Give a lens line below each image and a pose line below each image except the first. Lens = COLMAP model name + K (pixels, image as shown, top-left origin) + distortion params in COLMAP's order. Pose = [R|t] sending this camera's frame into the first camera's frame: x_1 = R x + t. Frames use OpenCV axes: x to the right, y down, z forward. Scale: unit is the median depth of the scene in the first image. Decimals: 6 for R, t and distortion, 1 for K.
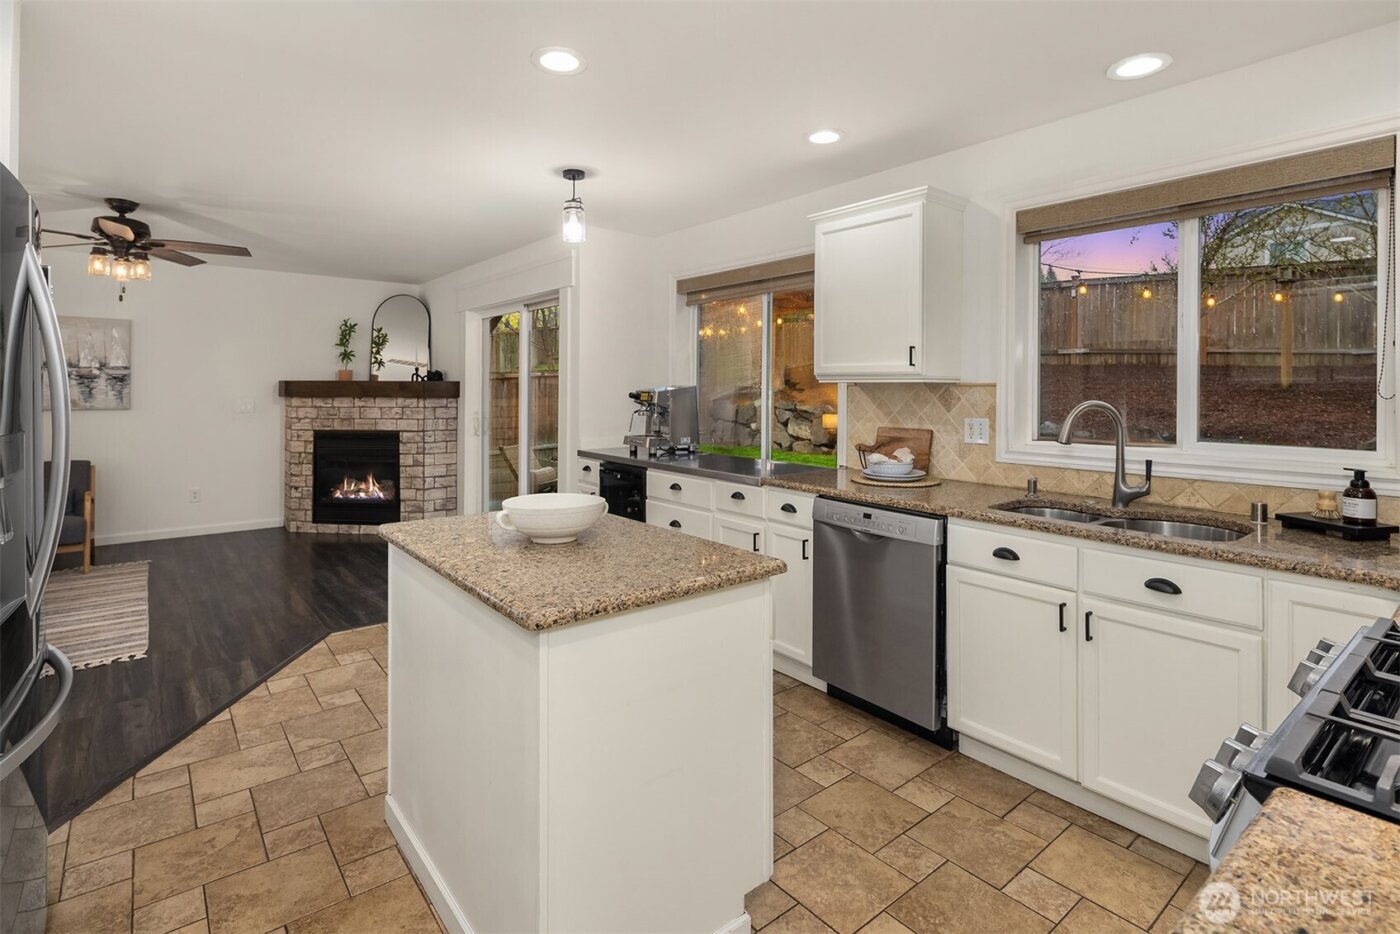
lens RADIAL K [[686.1, 0, 703.2], [0, 686.1, 385.7], [0, 0, 1]] dist [-0.000615, 0.000816]
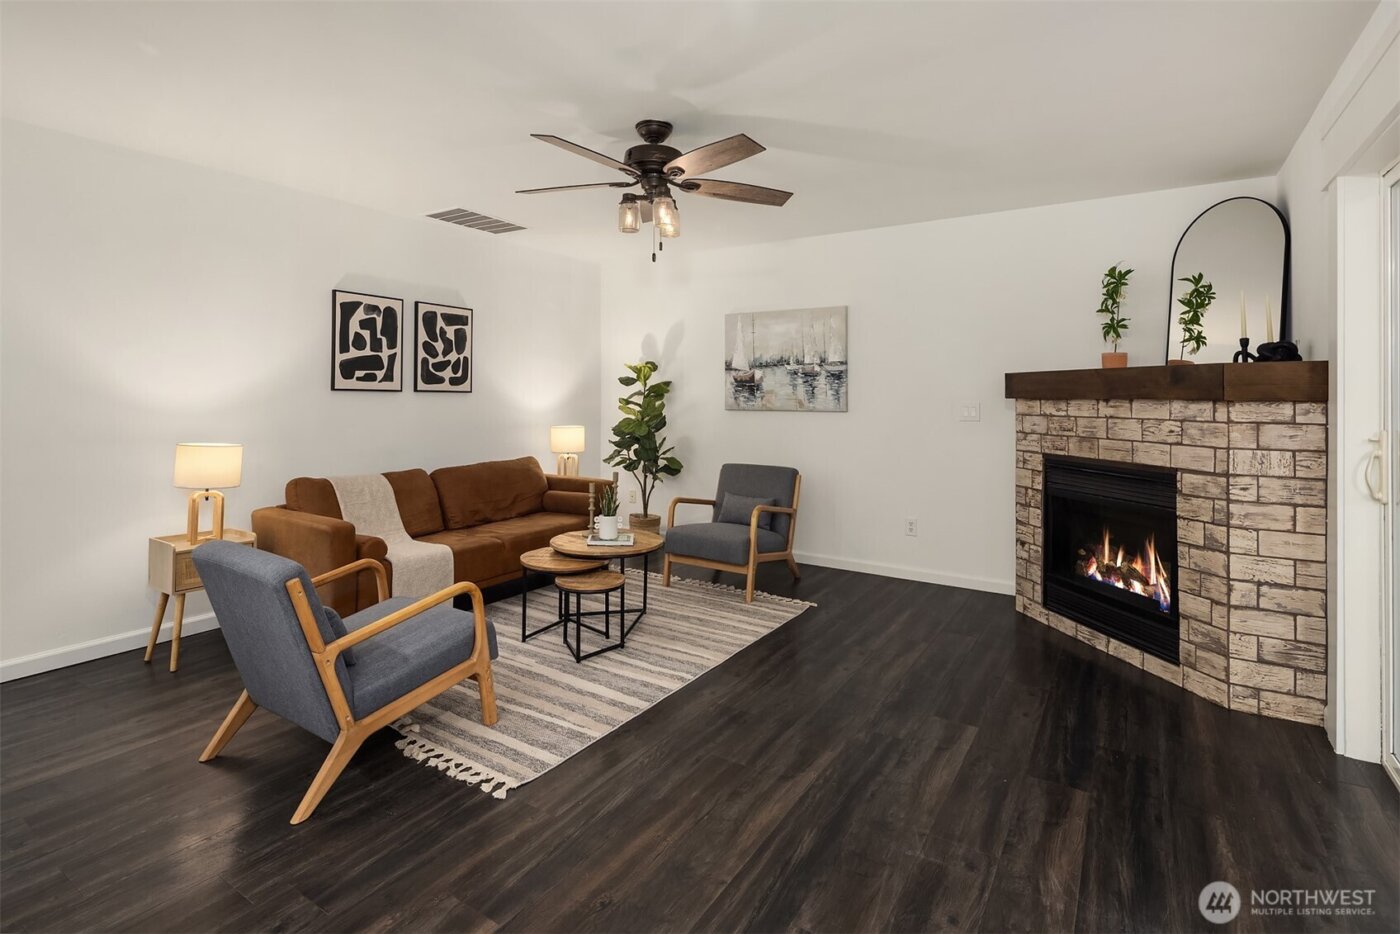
lens RADIAL K [[686.1, 0, 691.7], [0, 686.1, 391.4], [0, 0, 1]] dist [-0.000615, 0.000816]
pose [[0.301023, -0.008268, -0.953581, -0.083754], [0.001402, 0.999965, -0.008227, 0.014636], [0.953616, 0.001140, 0.301024, 0.521984]]
